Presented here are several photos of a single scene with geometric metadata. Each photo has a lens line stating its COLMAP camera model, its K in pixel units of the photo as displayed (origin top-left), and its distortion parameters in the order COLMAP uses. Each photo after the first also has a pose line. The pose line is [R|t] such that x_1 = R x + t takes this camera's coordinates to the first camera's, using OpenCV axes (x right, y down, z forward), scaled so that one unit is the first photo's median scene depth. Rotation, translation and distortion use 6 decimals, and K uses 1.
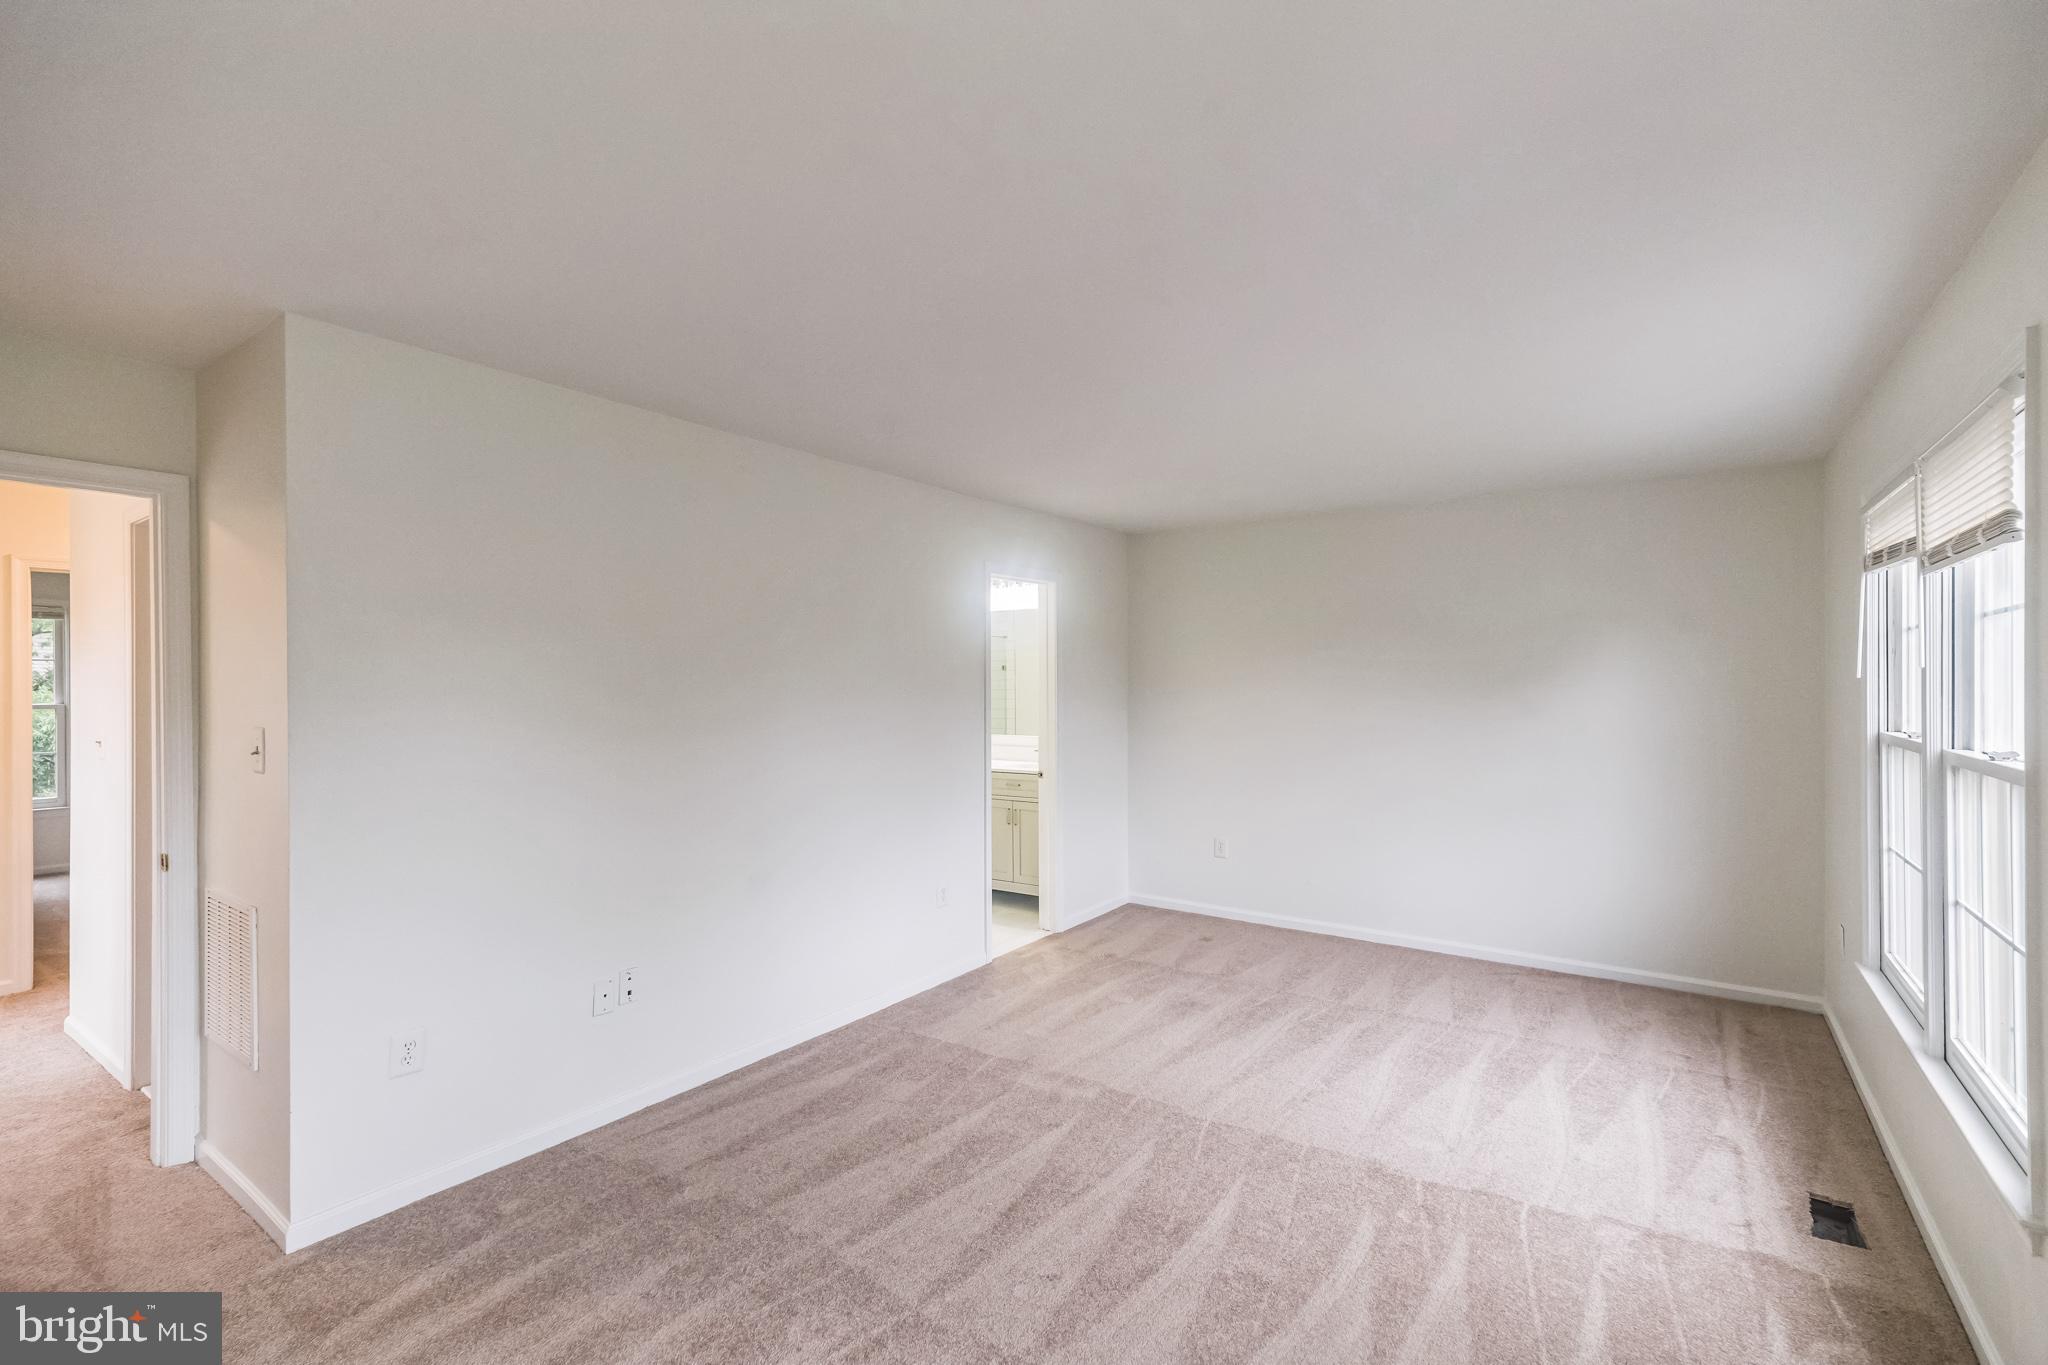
lens RADIAL K [[900.0, 0, 1012.1], [0, 900.0, 681.2], [0, 0, 1]] dist [0.007786, -0.001027]
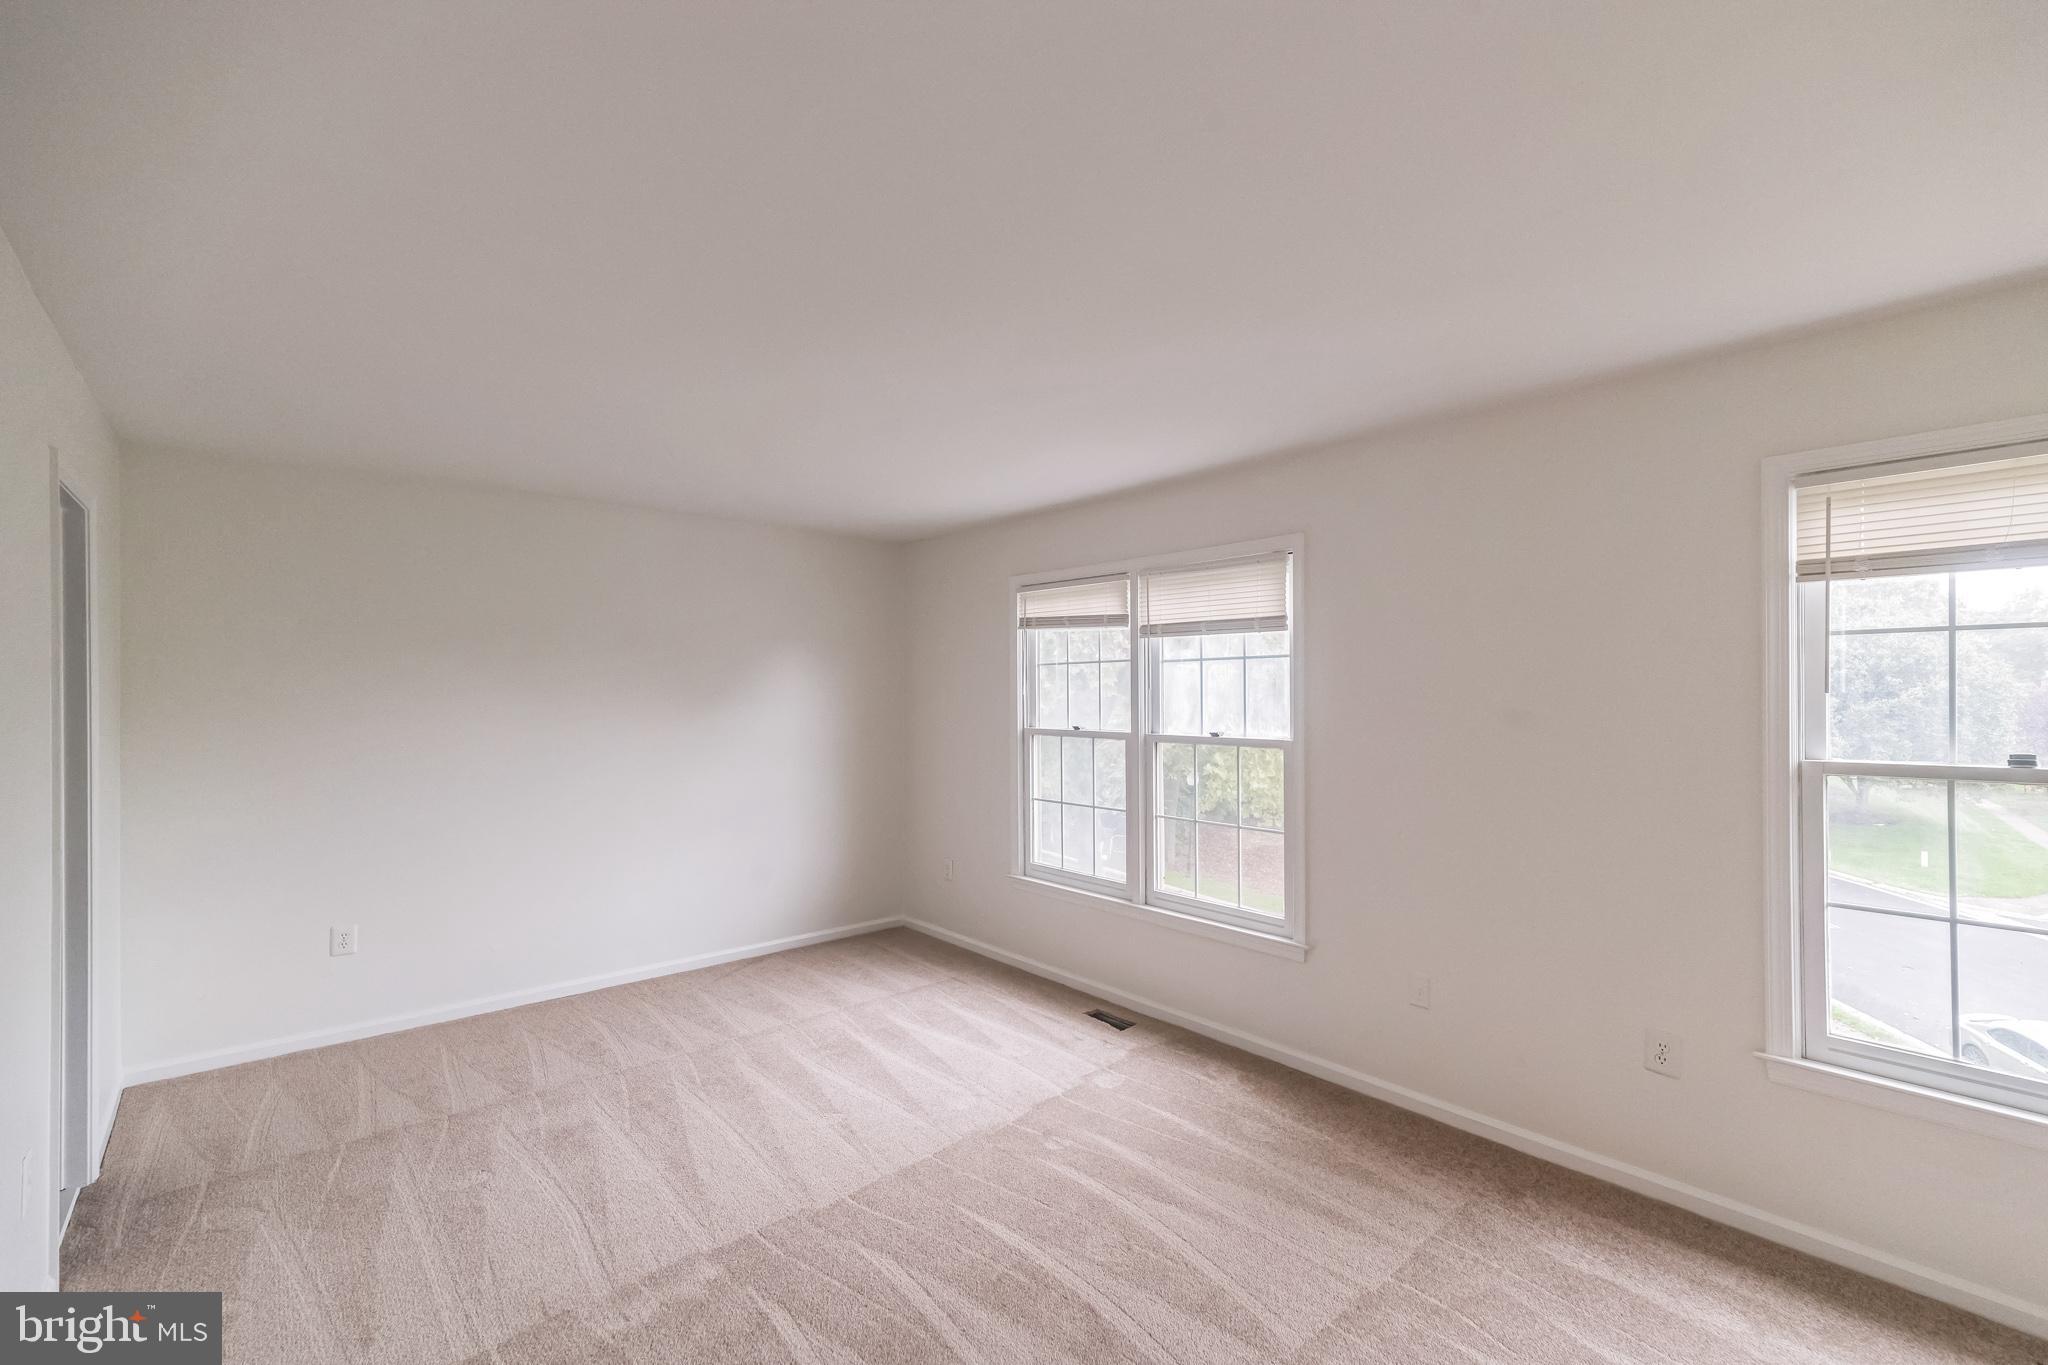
lens RADIAL K [[900.0, 0, 1012.7], [0, 900.0, 698.1], [0, 0, 1]] dist [0.007786, -0.001027]
pose [[0.231559, -0.007167, 0.972795, -0.515977], [0.004017, 0.999971, 0.006411, -0.006346], [-0.972813, 0.002423, 0.231581, 0.546356]]
